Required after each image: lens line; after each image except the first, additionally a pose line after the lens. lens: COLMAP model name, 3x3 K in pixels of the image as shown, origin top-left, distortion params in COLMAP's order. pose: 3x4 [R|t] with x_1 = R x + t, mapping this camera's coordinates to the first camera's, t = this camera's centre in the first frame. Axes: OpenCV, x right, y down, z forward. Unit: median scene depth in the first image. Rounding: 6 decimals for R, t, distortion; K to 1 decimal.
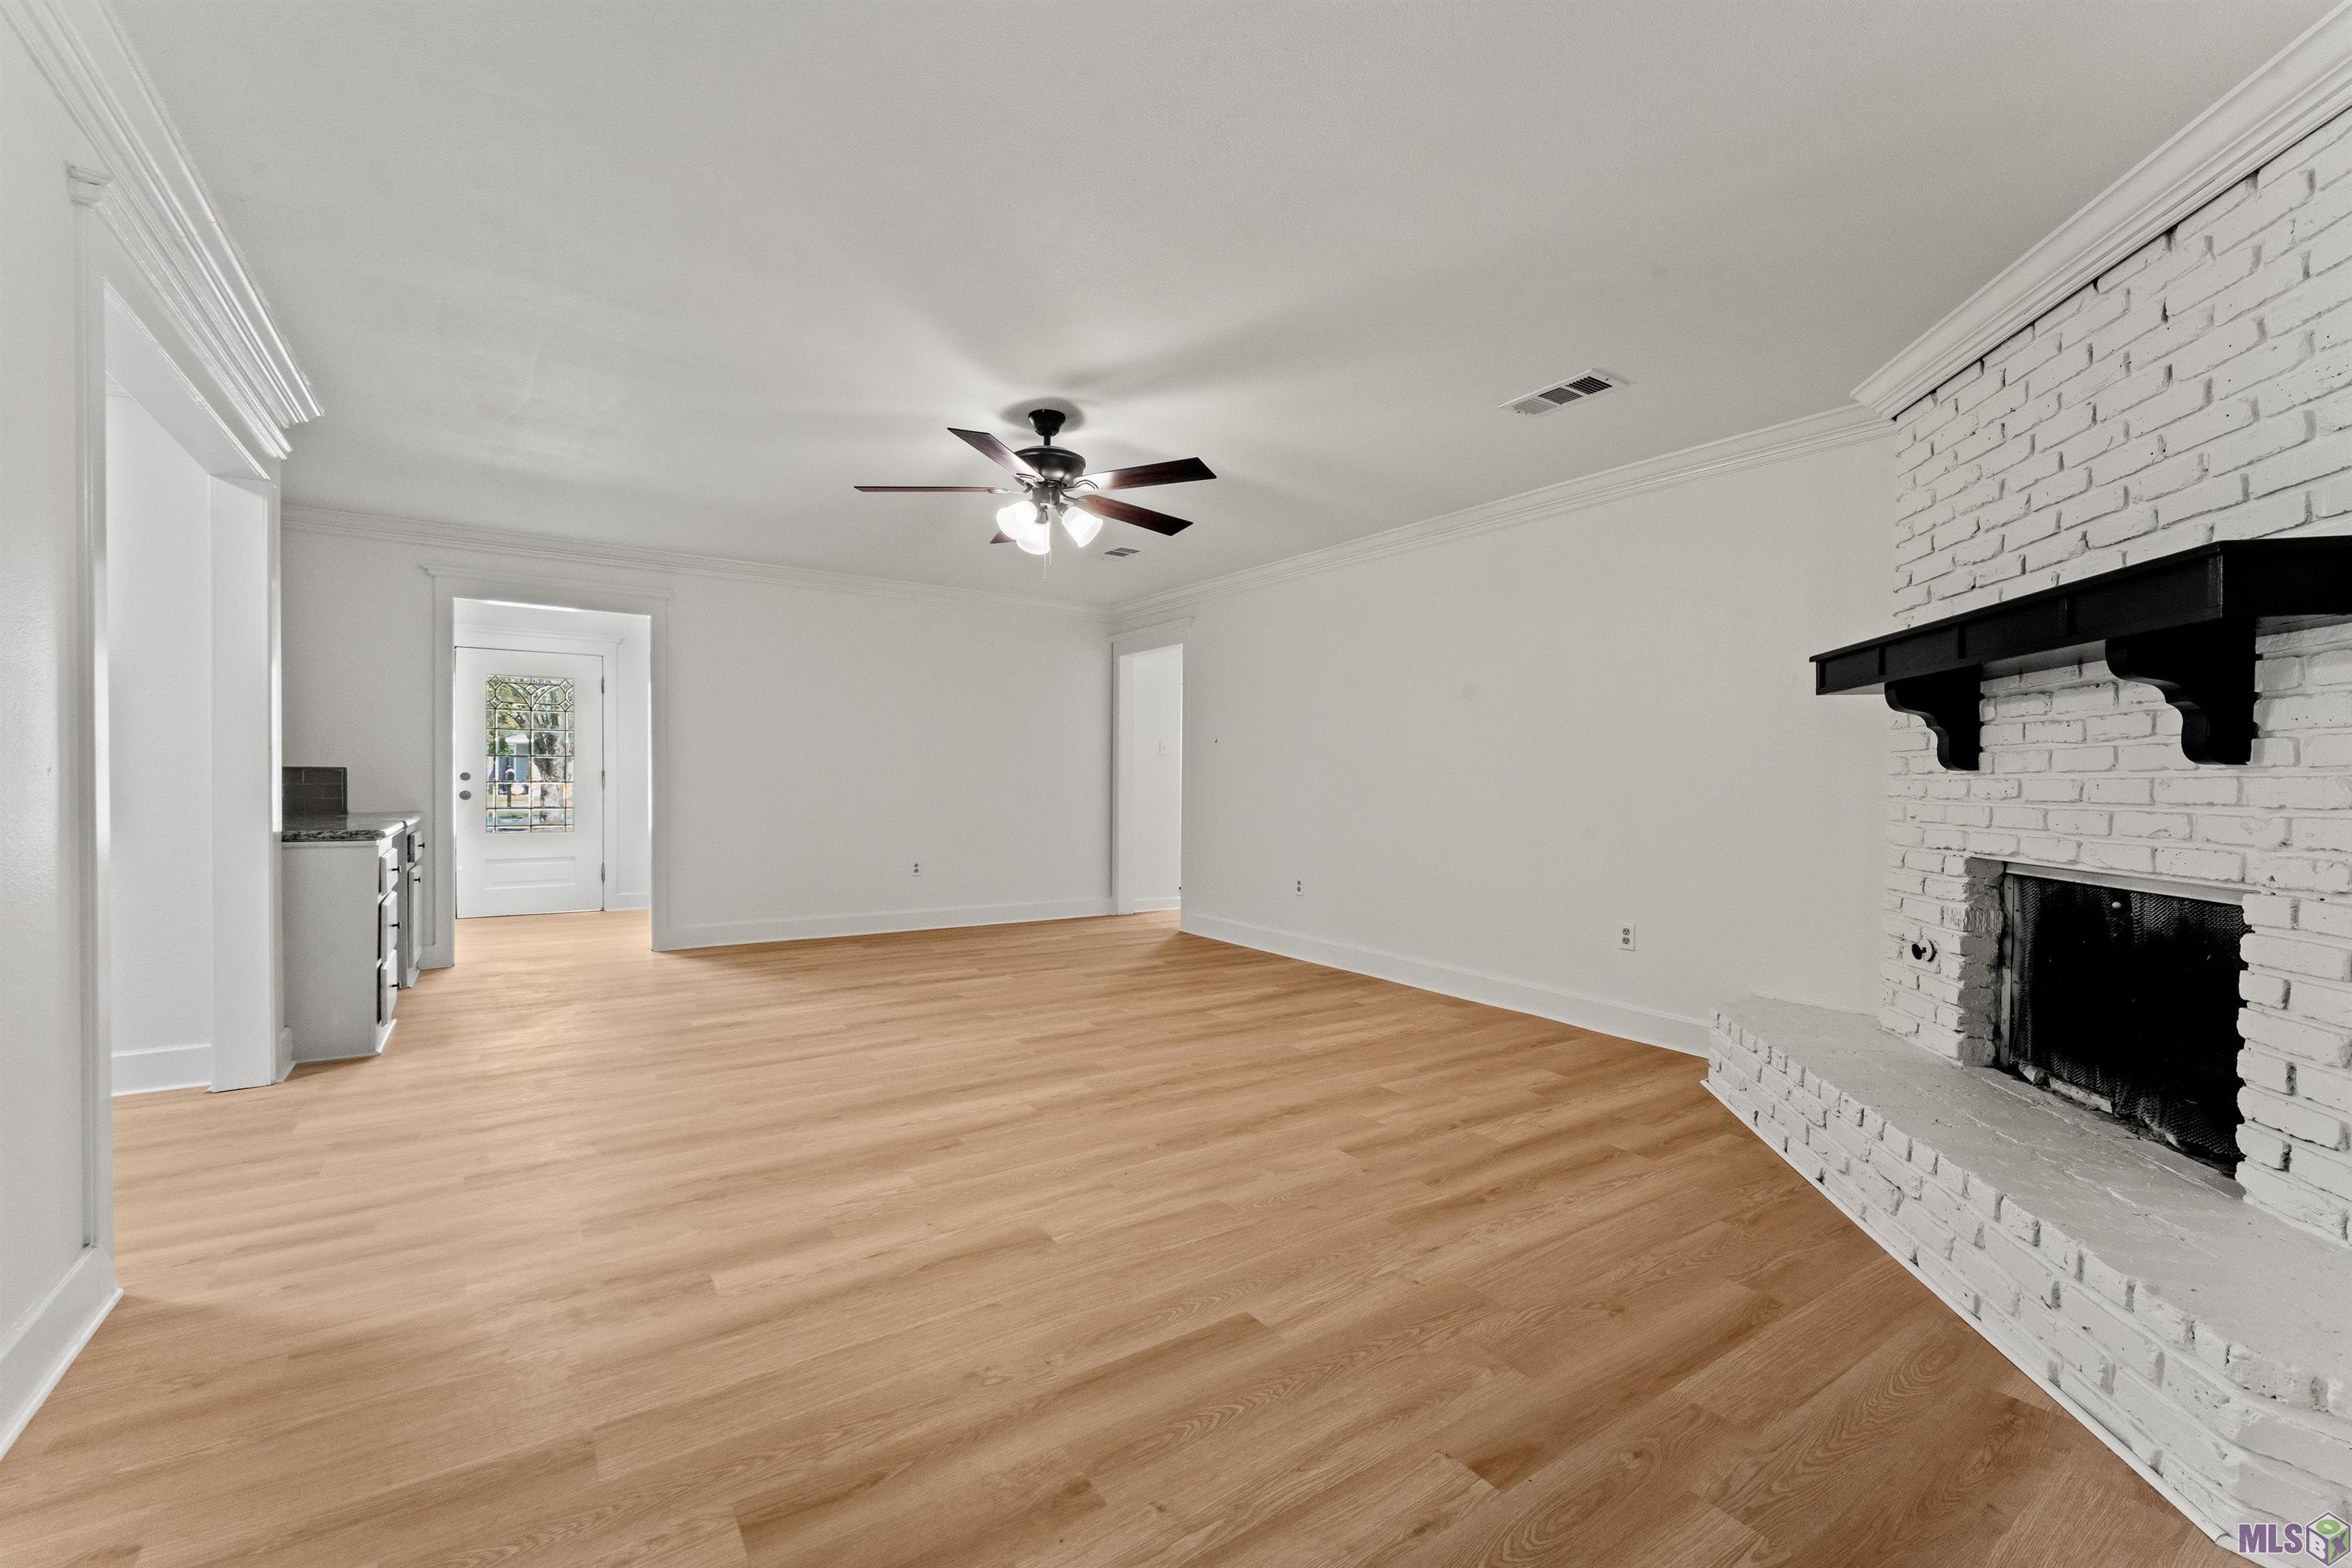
lens RADIAL K [[975.3, 0, 1095.8], [0, 975.3, 788.2], [0, 0, 1]] dist [-0.016519, 0.000152]
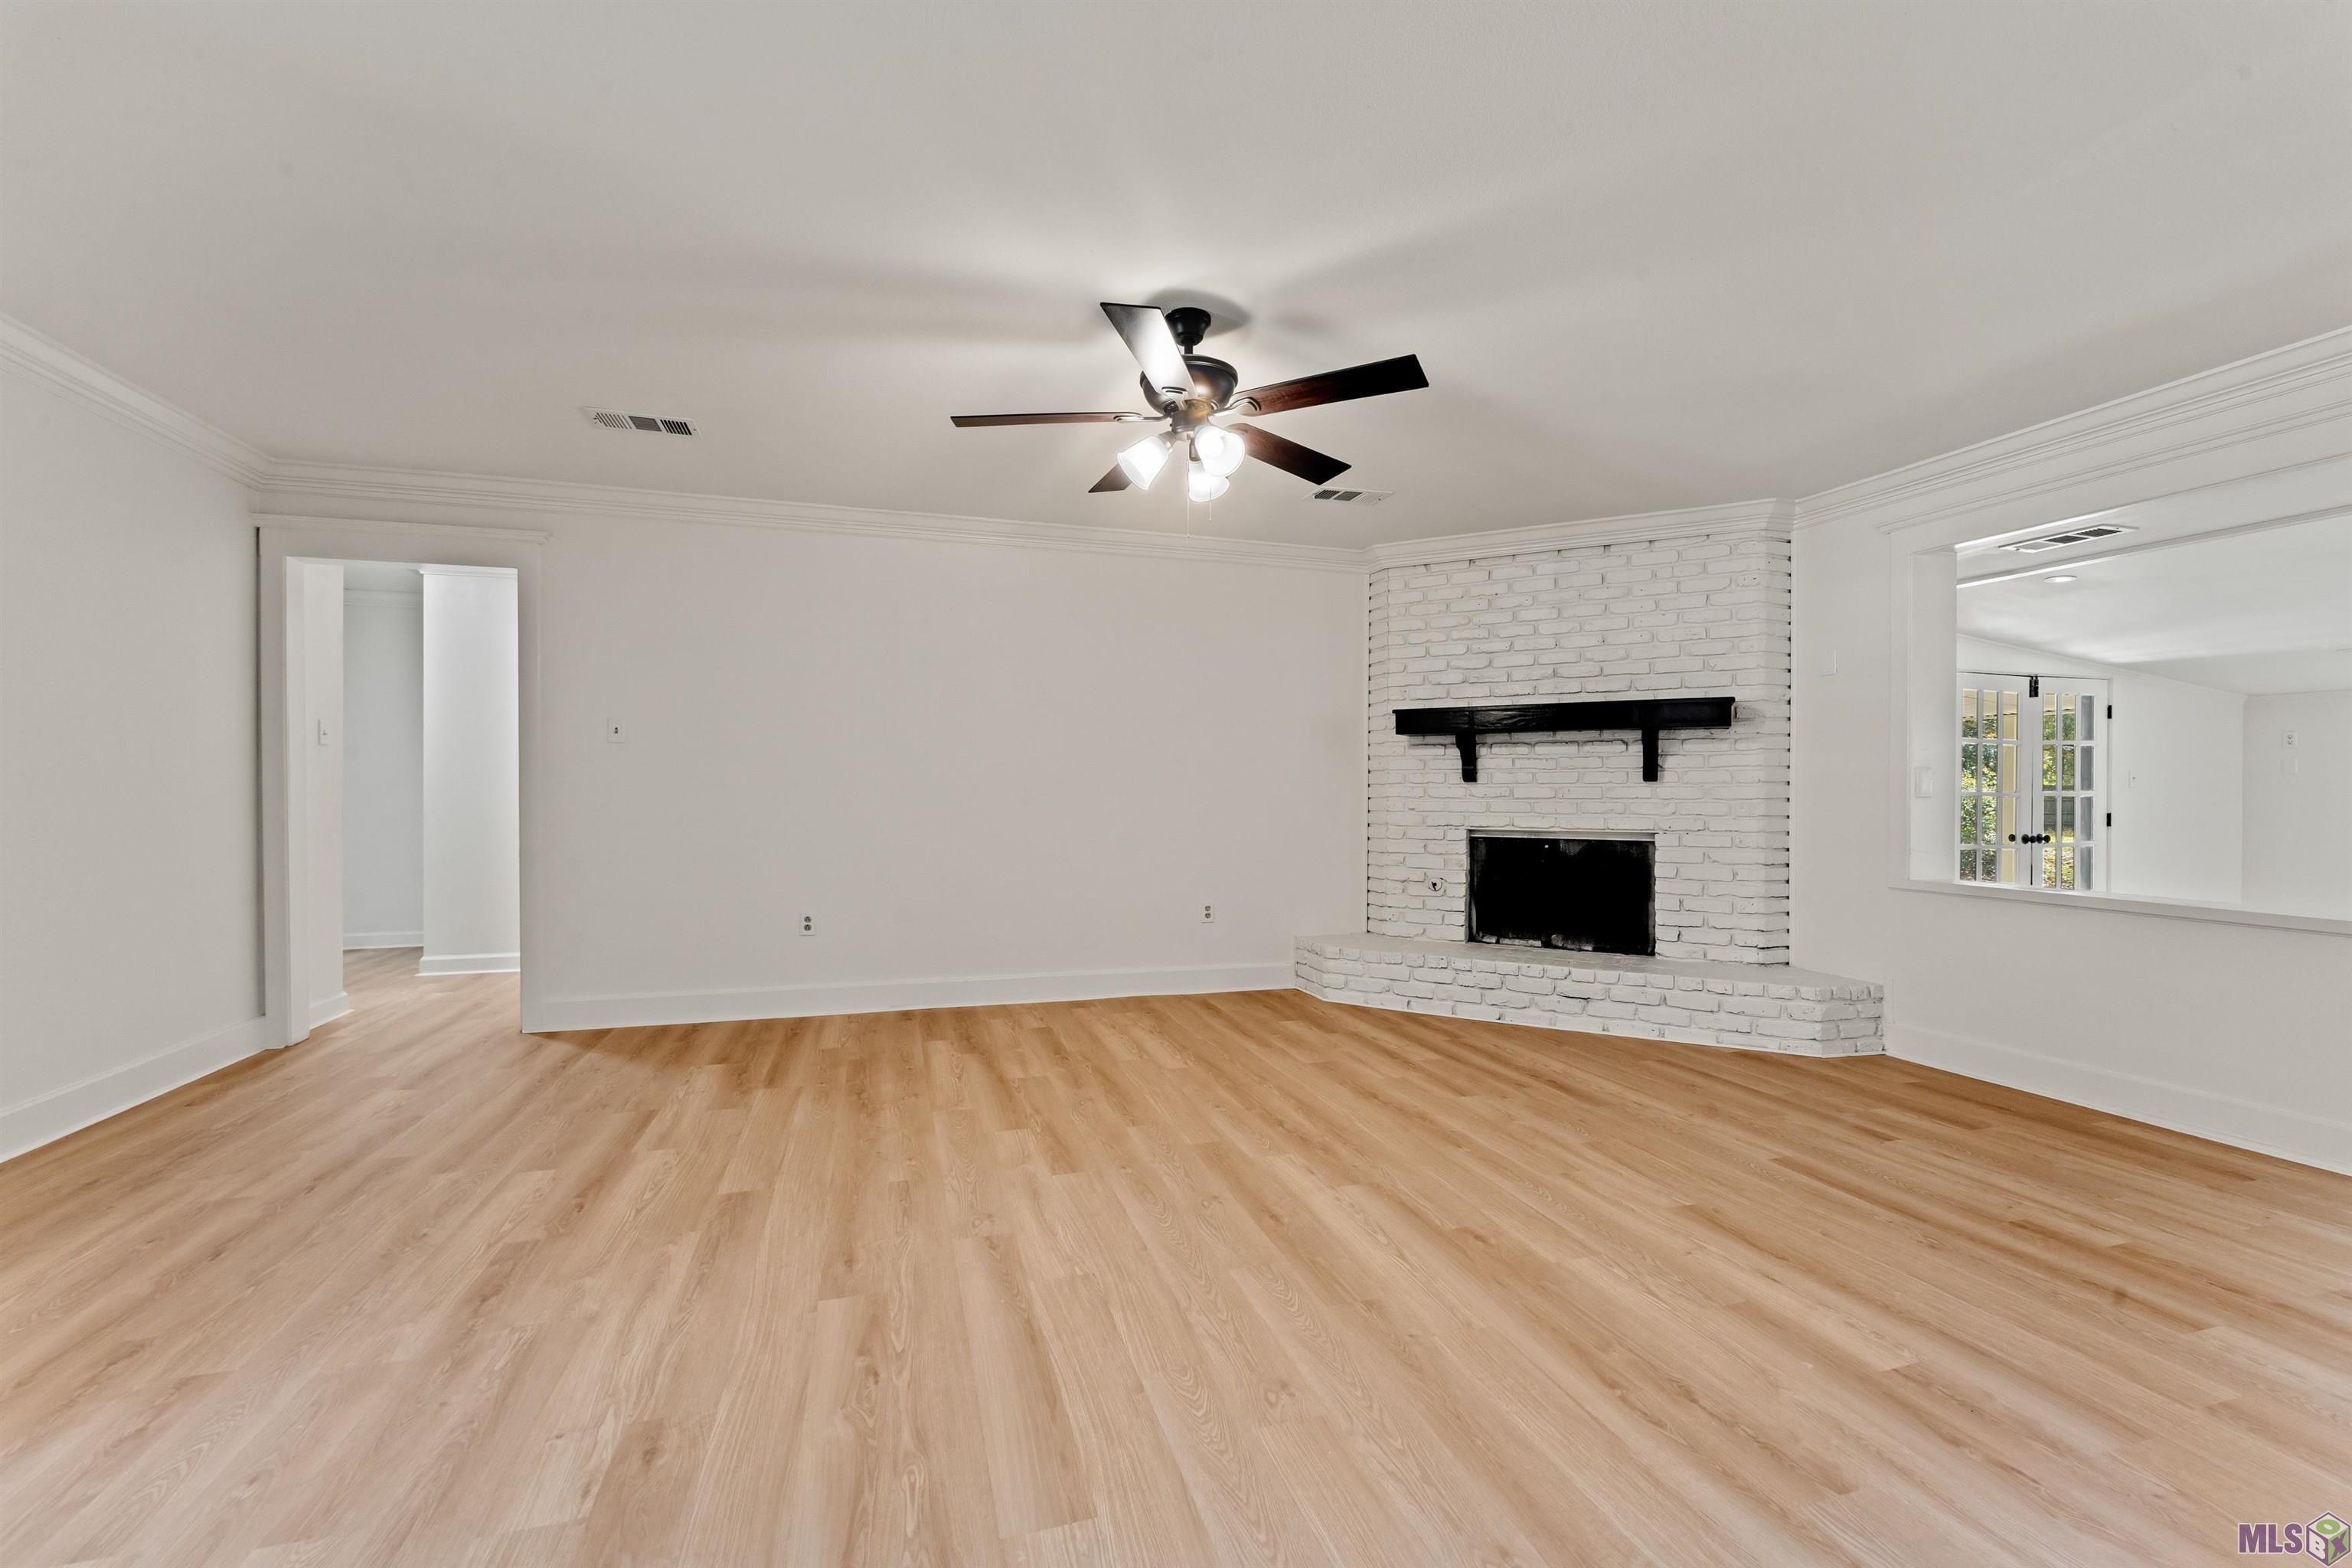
lens RADIAL K [[991.9, 0, 1195.1], [0, 991.9, 798.8], [0, 0, 1]] dist [-0.006598, 0.001844]
pose [[0.249154, -0.029816, 0.968005, -1.039835], [0.014741, 0.999527, 0.026993, -0.045587], [-0.968352, 0.007544, 0.249476, 1.006748]]
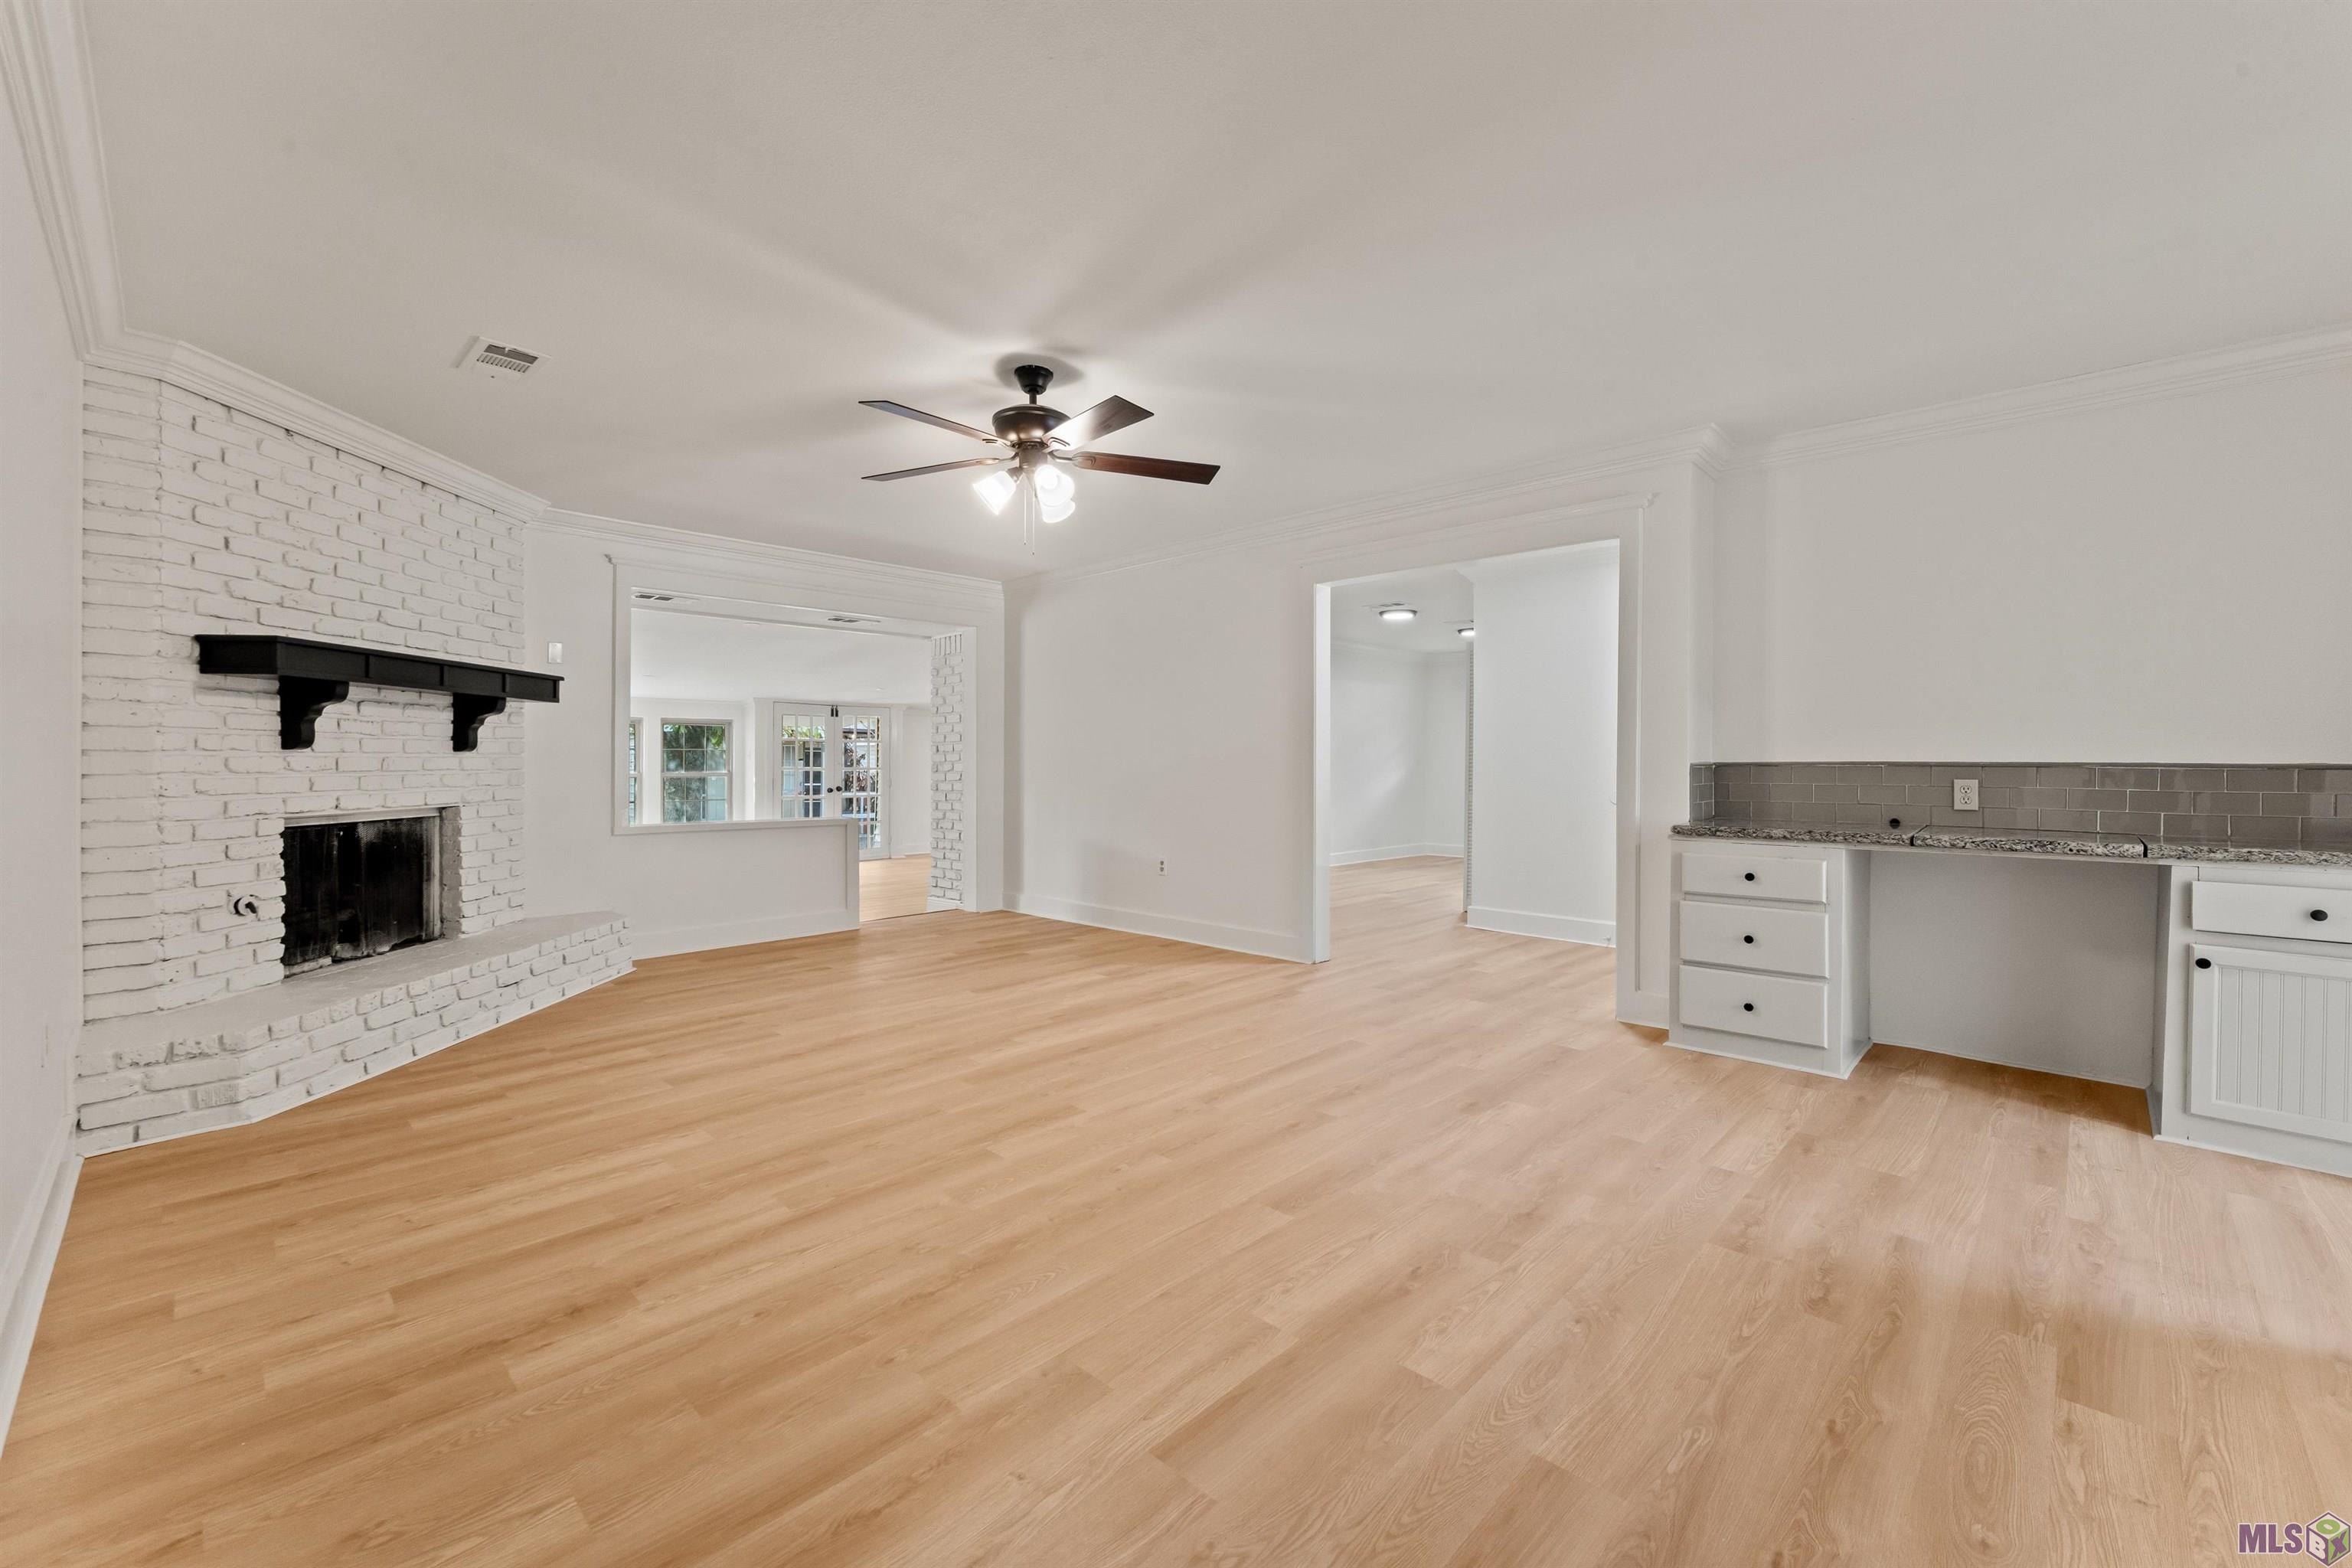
lens RADIAL K [[991.9, 0, 1156.5], [0, 991.9, 764.5], [0, 0, 1]] dist [-0.006598, 0.001844]
pose [[-0.963700, -0.021991, -0.266079, 0.114914], [-0.025442, 0.999631, 0.009527, -0.040527], [0.265771, 0.015951, -0.963904, 2.487082]]
